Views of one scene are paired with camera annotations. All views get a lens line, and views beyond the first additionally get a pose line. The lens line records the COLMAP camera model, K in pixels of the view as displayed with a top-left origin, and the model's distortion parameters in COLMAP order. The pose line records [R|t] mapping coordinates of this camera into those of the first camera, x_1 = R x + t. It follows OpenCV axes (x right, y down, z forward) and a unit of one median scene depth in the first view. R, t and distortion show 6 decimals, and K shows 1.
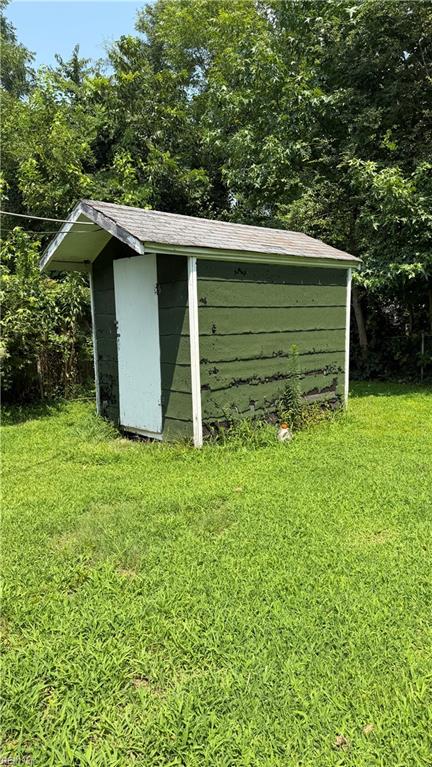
lens RADIAL K [[540.3, 0, 219.7], [0, 540.3, 382.3], [0, 0, 1]] dist [0.113515, -0.181964]
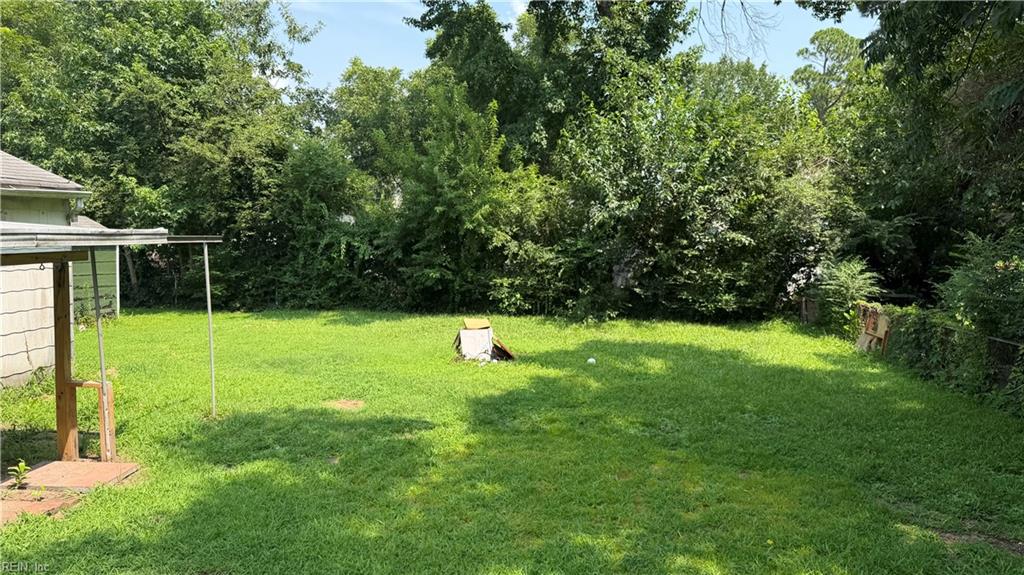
lens RADIAL K [[721.4, 0, 523.7], [0, 721.4, 287.1], [0, 0, 1]] dist [0.113515, -0.181964]
pose [[0.757417, -0.012566, 0.652810, -0.263233], [0.056447, 0.997332, -0.046295, 0.106614], [-0.650486, 0.071914, 0.756106, -1.345452]]
